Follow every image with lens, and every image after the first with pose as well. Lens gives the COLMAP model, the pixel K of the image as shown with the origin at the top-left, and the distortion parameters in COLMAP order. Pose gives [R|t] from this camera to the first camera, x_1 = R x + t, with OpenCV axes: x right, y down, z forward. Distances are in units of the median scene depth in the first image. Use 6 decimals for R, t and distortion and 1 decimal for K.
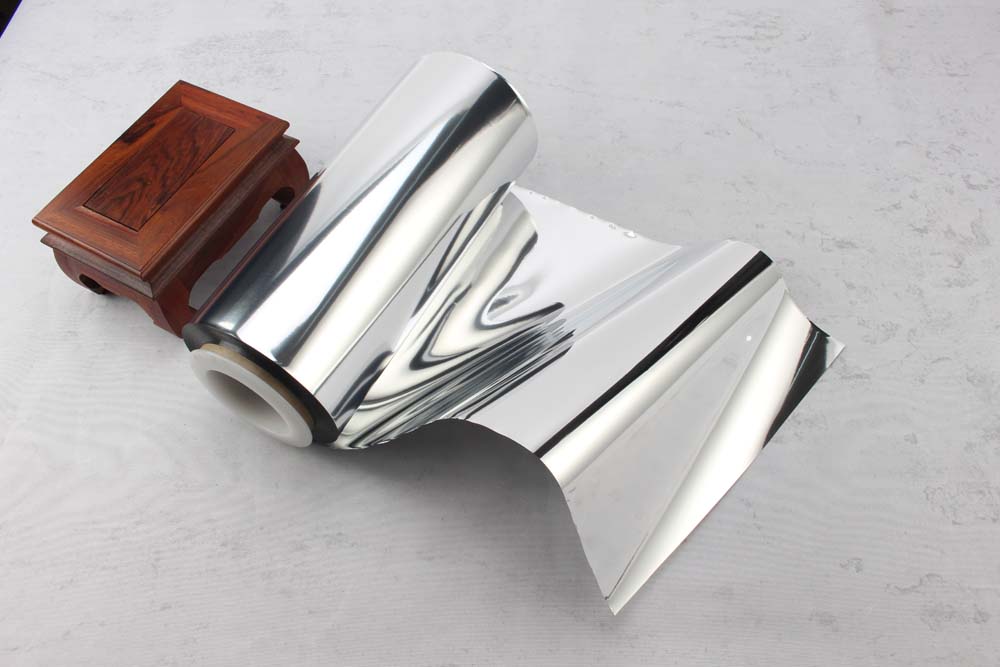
lens RADIAL K [[835.8, 0, 500.0], [0, 835.8, 333.5], [0, 0, 1]] dist [-0.156812, 0.114097]
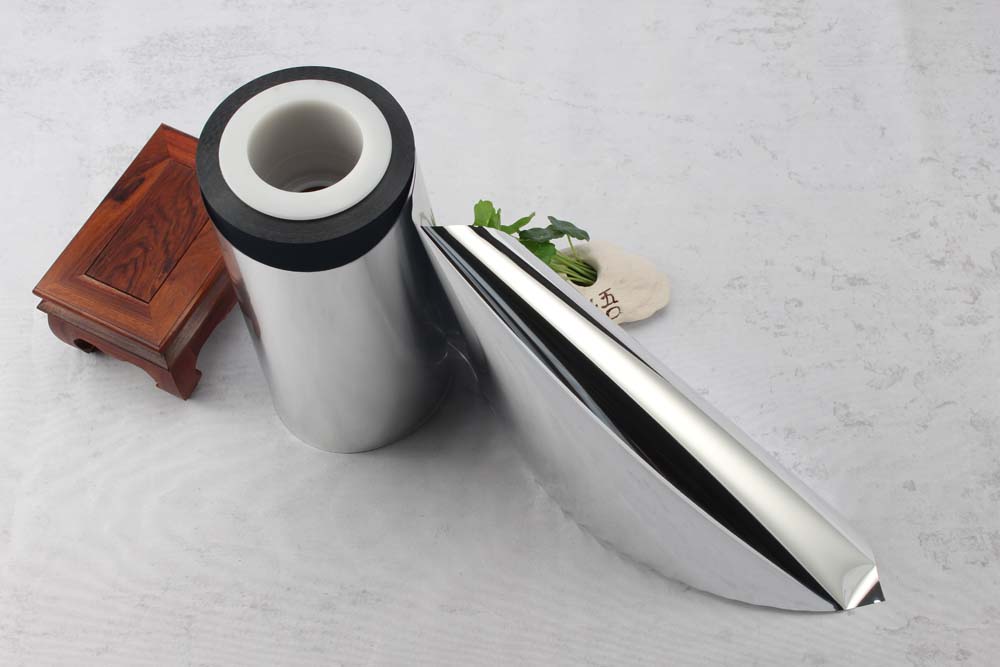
lens RADIAL K [[1296.2, 0, 500.0], [0, 1296.2, 333.5], [0, 0, 1]] dist [-0.092392, 0.059970]
pose [[0.998798, -0.020860, 0.044362, -0.074580], [0.017313, 0.996734, 0.078876, -0.183758], [-0.045863, -0.078013, 0.995897, -0.540616]]
